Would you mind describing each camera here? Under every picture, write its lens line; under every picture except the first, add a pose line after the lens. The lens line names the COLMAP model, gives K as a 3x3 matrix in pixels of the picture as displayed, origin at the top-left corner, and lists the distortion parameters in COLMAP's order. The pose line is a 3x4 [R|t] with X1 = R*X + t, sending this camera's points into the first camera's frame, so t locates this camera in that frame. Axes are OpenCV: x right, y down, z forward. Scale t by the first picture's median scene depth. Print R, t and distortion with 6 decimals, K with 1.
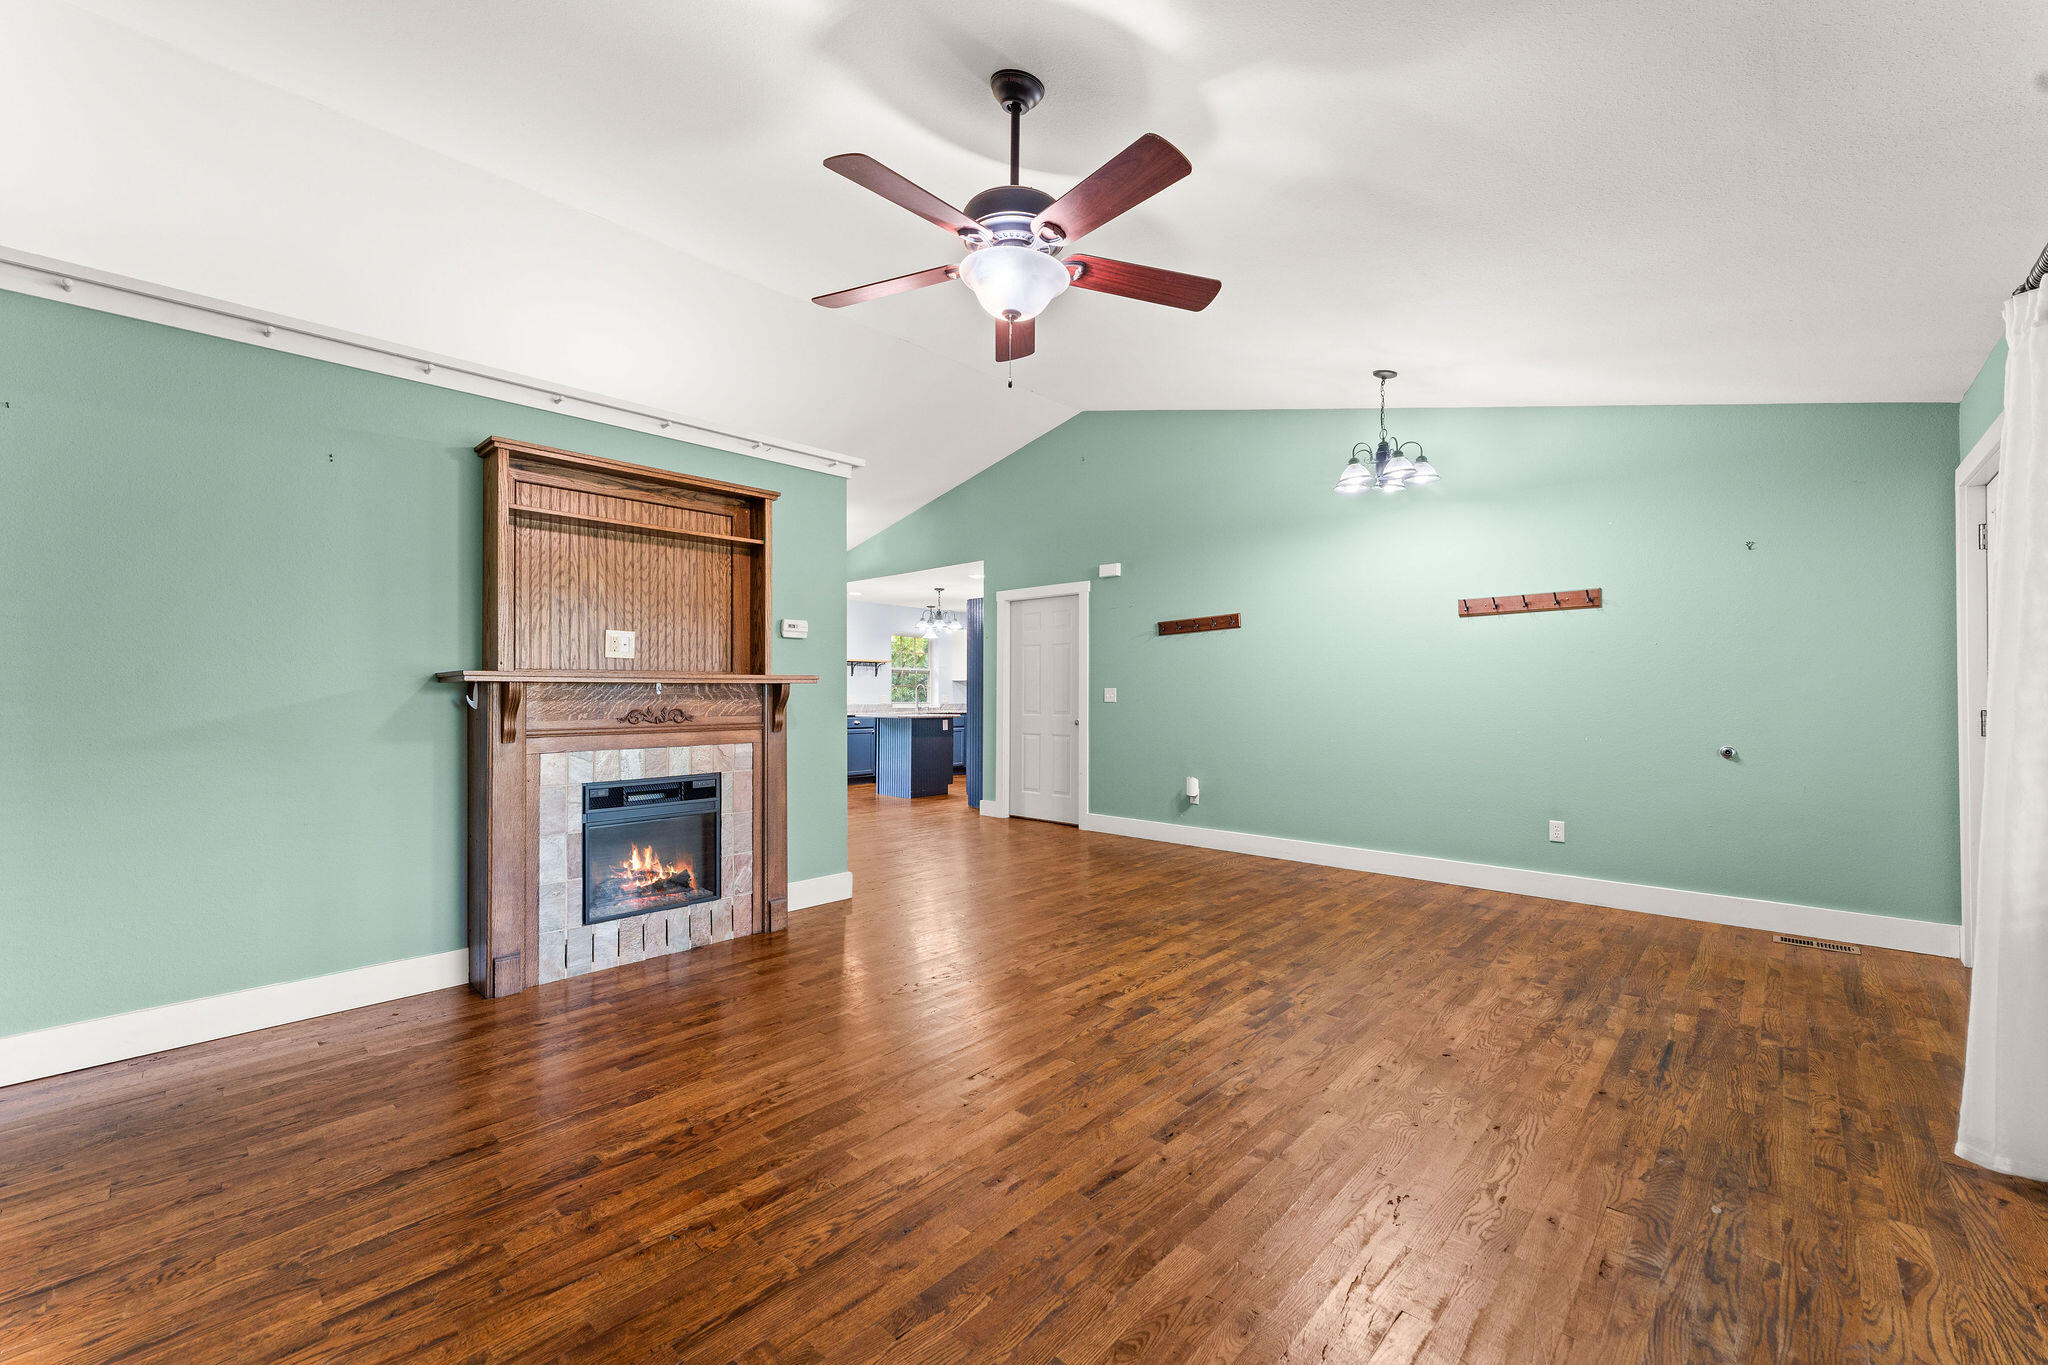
lens RADIAL K [[816.0, 0, 1022.2], [0, 816.0, 686.2], [0, 0, 1]] dist [0.003304, -0.000115]
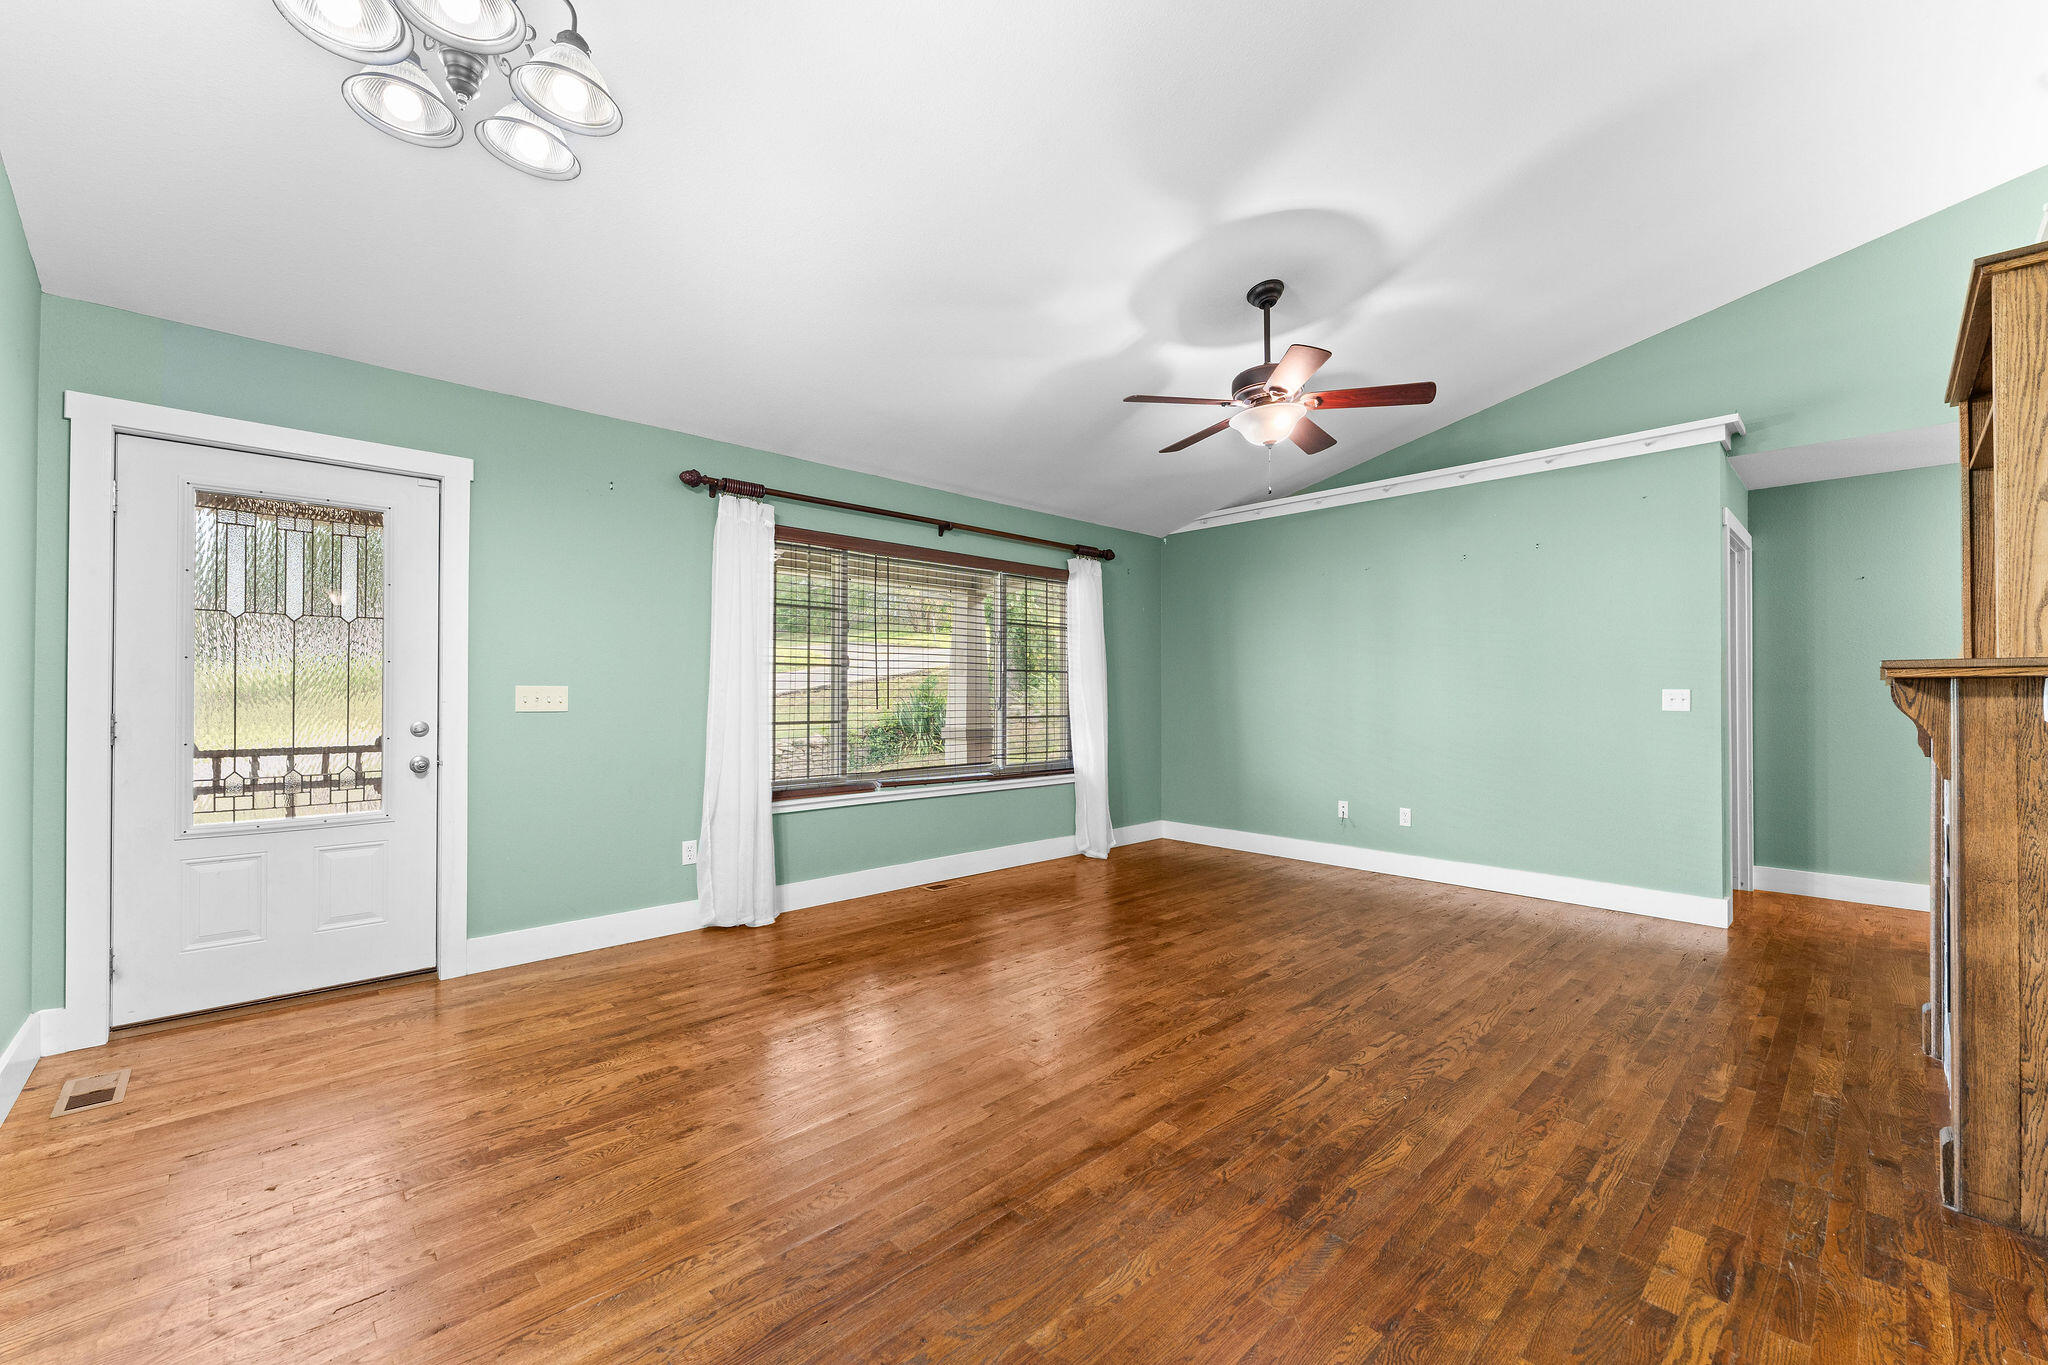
lens RADIAL K [[816.0, 0, 1013.9], [0, 816.0, 694.6], [0, 0, 1]] dist [0.003304, -0.000115]
pose [[-0.997856, -0.003849, 0.065334, 0.237002], [-0.004443, 0.999950, -0.008955, 0.014609], [-0.065296, -0.009226, -0.997823, 1.669308]]
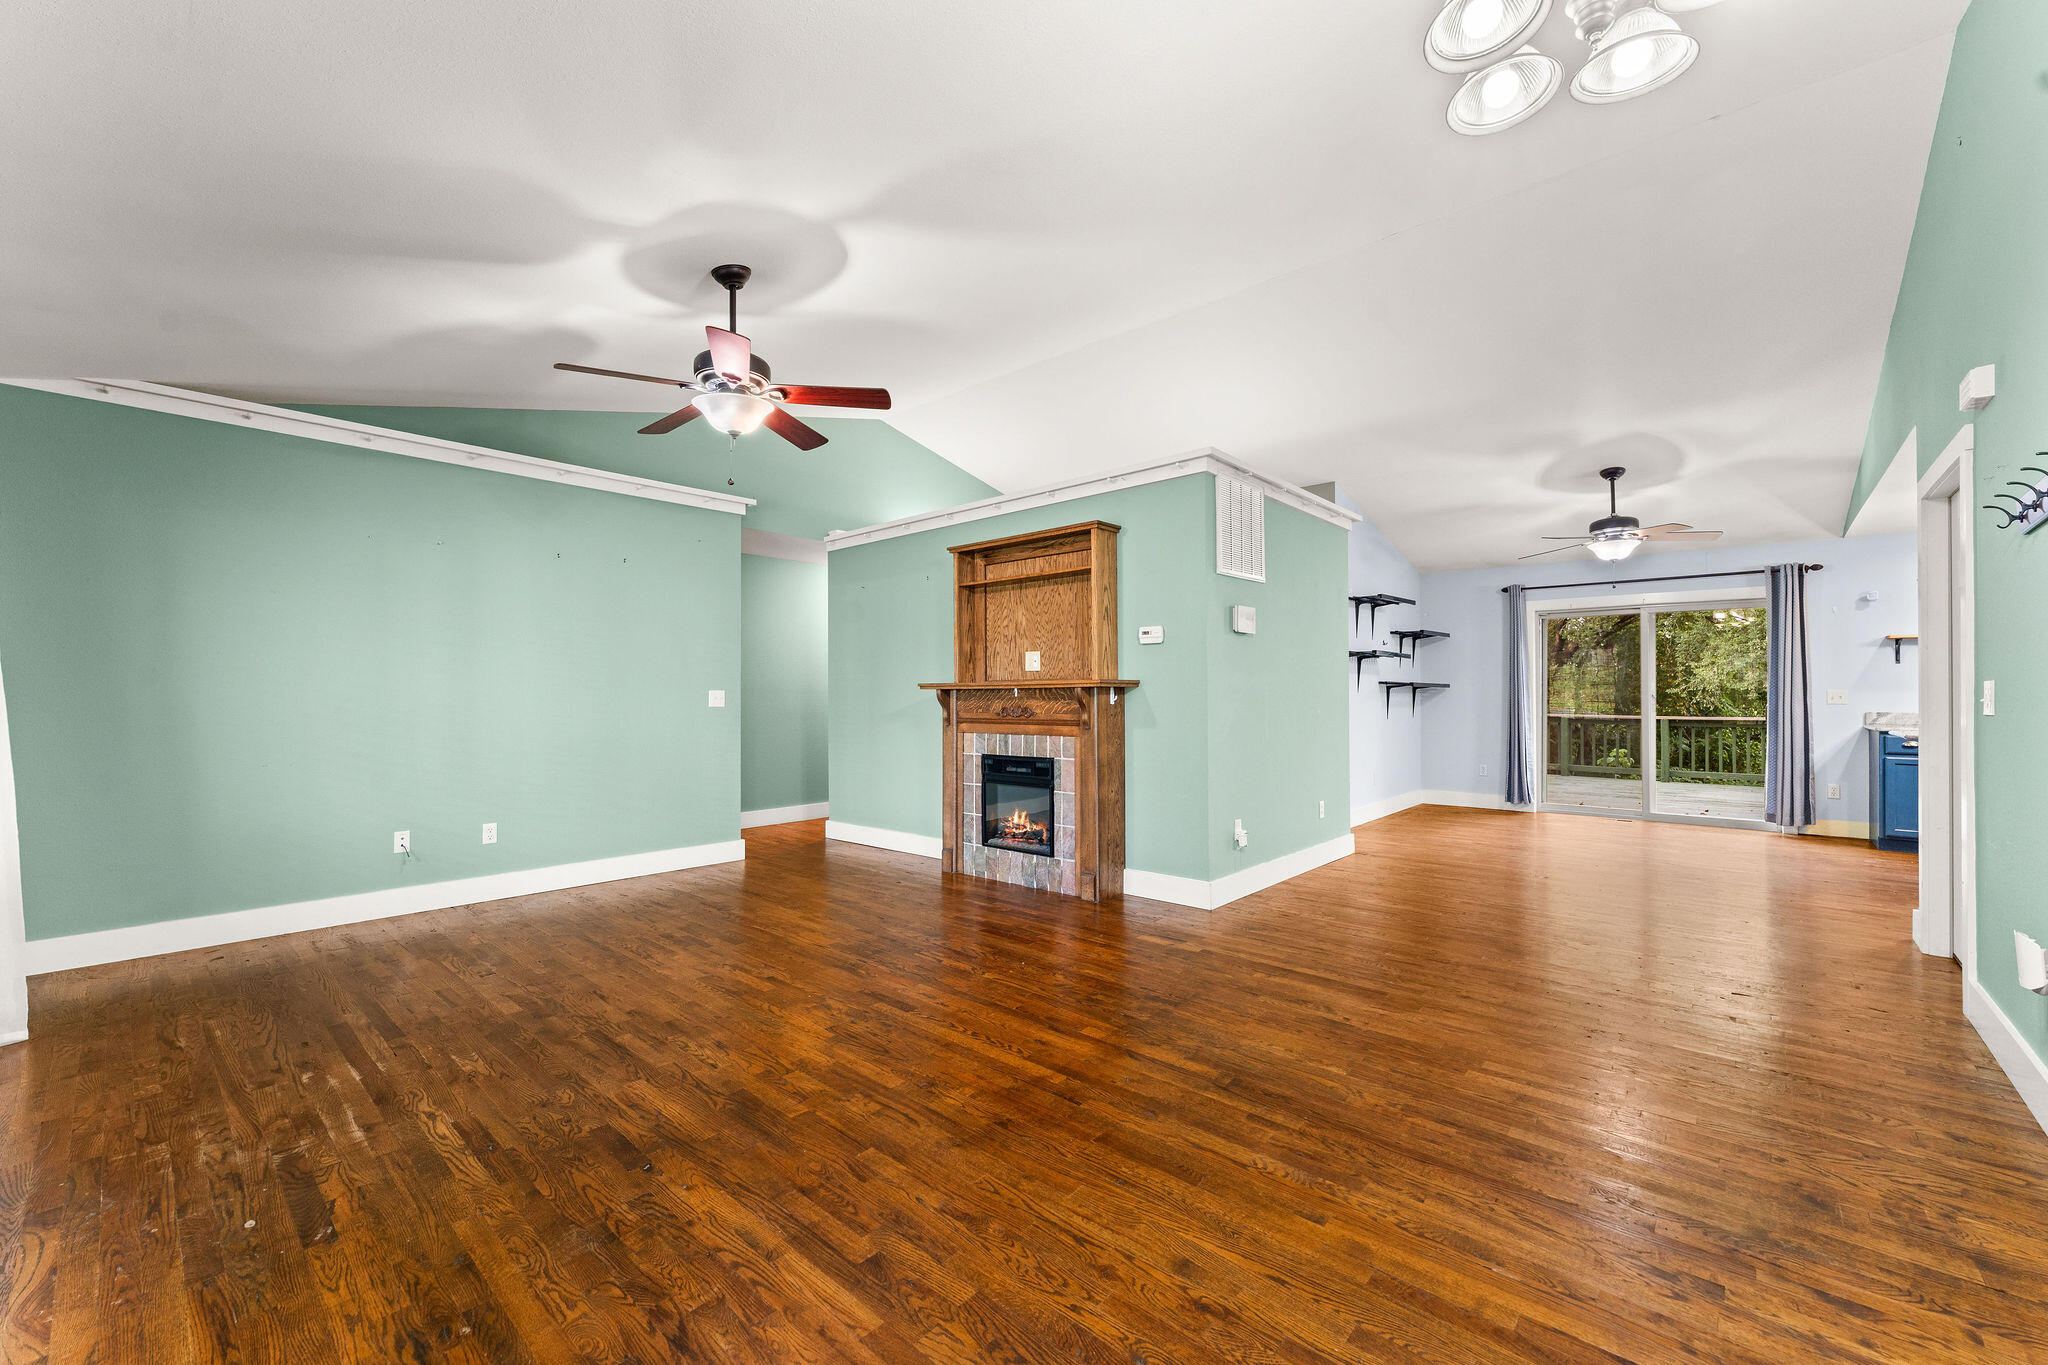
lens RADIAL K [[816.0, 0, 1015.5], [0, 816.0, 686.9], [0, 0, 1]] dist [0.003304, -0.000115]
pose [[0.014954, -0.013584, -0.999796, 0.945107], [0.011006, 0.999849, -0.013420, 0.012178], [0.999828, -0.010803, 0.015101, 0.975365]]
